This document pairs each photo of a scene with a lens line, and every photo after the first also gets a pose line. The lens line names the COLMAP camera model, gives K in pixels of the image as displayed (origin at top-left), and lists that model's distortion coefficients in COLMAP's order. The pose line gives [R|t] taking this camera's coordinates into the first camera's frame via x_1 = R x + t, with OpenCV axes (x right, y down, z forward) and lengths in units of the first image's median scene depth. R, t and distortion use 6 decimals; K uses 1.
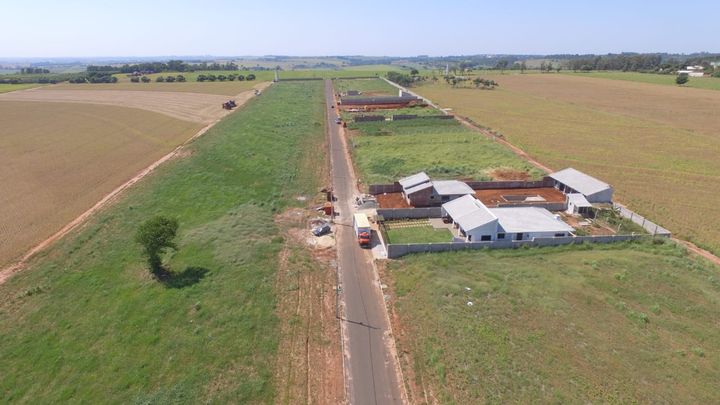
lens RADIAL K [[418.4, 0, 351.3], [0, 418.4, 200.4], [0, 0, 1]] dist [-0.012759, 0.016098]
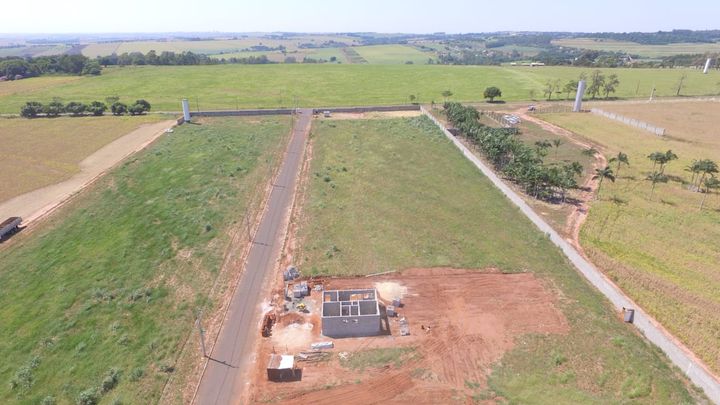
lens RADIAL K [[418.4, 0, 351.3], [0, 418.4, 200.4], [0, 0, 1]] dist [-0.012759, 0.016098]
pose [[0.999655, 0.009842, -0.024333, 0.004883], [-0.008590, 0.998661, 0.051023, -0.227769], [0.024803, -0.050796, 0.998401, 0.567001]]
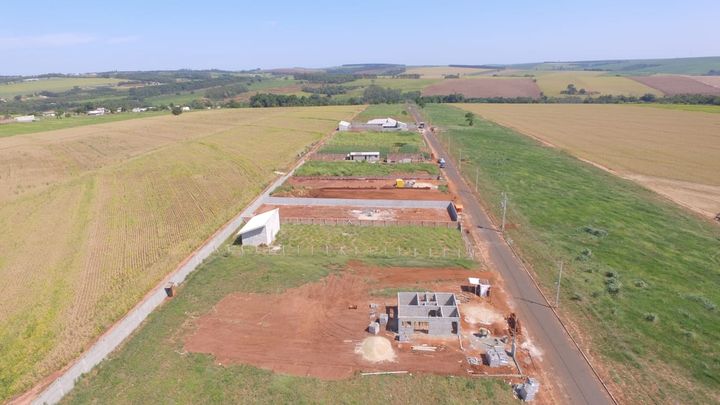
lens RADIAL K [[418.4, 0, 351.3], [0, 418.4, 200.4], [0, 0, 1]] dist [-0.012759, 0.016098]
pose [[-0.986461, -0.022629, 0.162425, 0.004483], [0.079372, 0.800820, 0.593622, -0.294757], [-0.143507, 0.598477, -0.788182, 0.795731]]
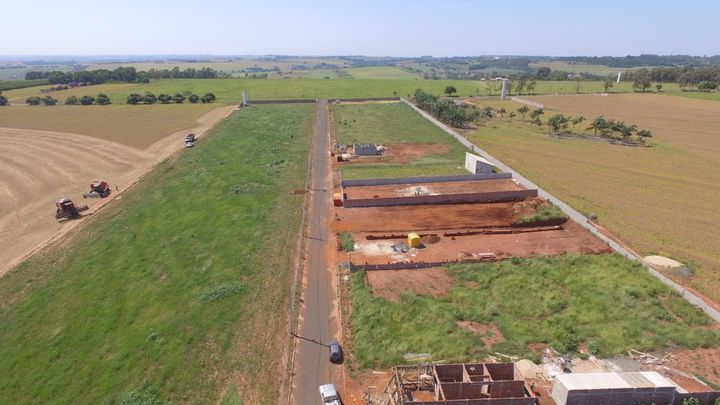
lens RADIAL K [[418.4, 0, 351.3], [0, 418.4, 200.4], [0, 0, 1]] dist [-0.012759, 0.016098]
pose [[0.999981, 0.005932, -0.001908, -0.009266], [-0.005930, 0.999982, 0.001033, -0.138229], [0.001914, -0.001022, 0.999998, 0.345830]]
